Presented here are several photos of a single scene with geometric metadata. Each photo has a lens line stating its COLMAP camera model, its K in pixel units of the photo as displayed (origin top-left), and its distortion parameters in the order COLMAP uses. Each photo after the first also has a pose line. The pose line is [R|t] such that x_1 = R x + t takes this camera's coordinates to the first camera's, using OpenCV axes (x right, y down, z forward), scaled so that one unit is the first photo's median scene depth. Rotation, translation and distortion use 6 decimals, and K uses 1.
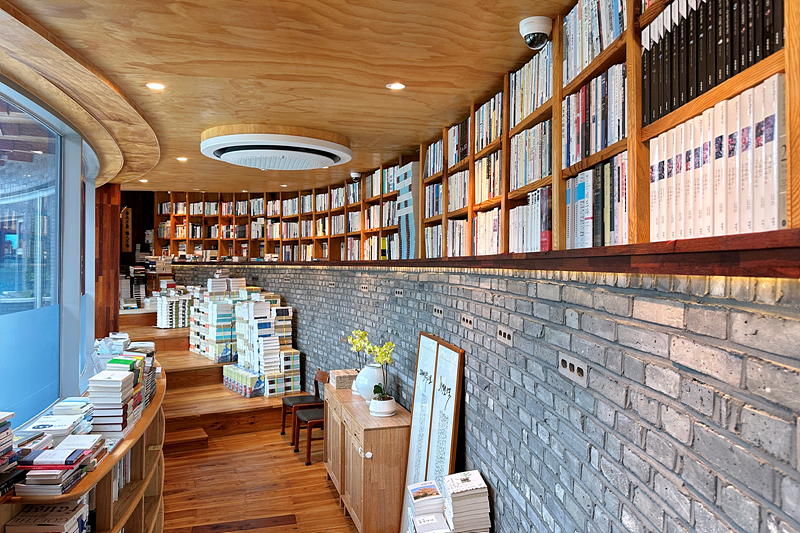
lens RADIAL K [[555.9, 0, 400.0], [0, 555.9, 266.5], [0, 0, 1]] dist [0.085554, -0.124216]
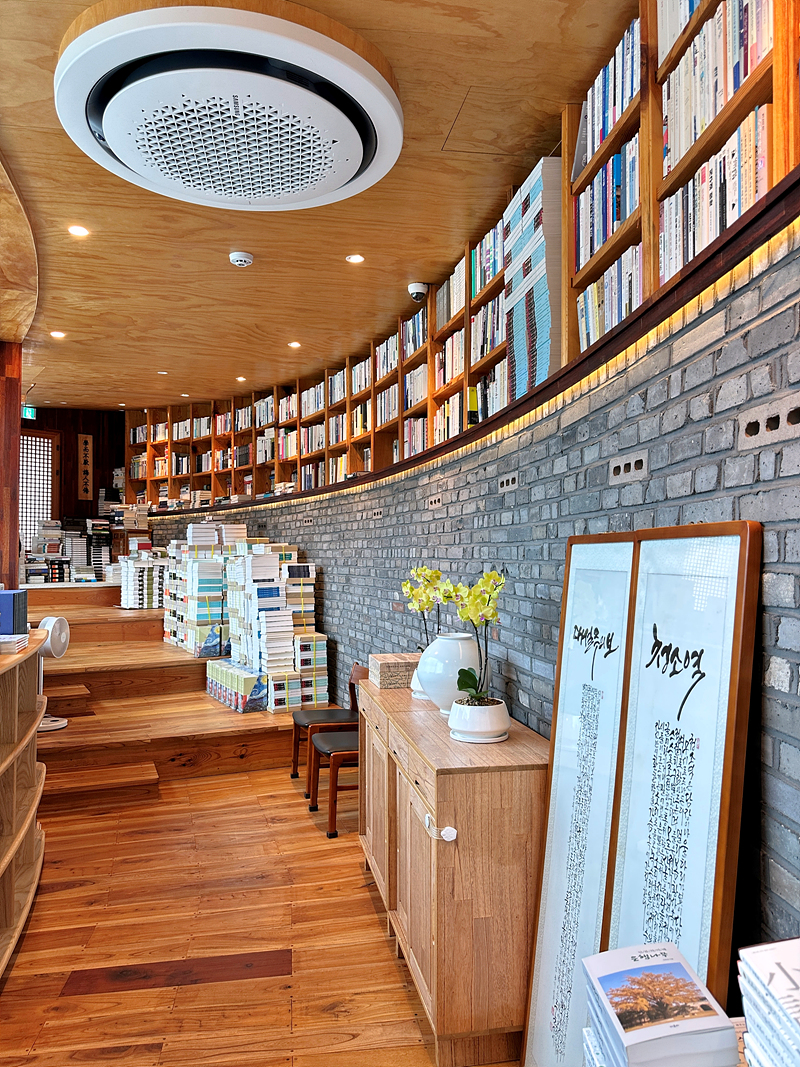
lens RADIAL K [[750.7, 0, 400.0], [0, 750.7, 533.5], [0, 0, 1]] dist [0.149803, -0.246355]
pose [[0.993958, -0.007460, -0.109507, -0.014022], [0.004914, 0.999712, -0.023496, 0.063686], [0.109651, 0.022816, 0.993708, 0.214576]]
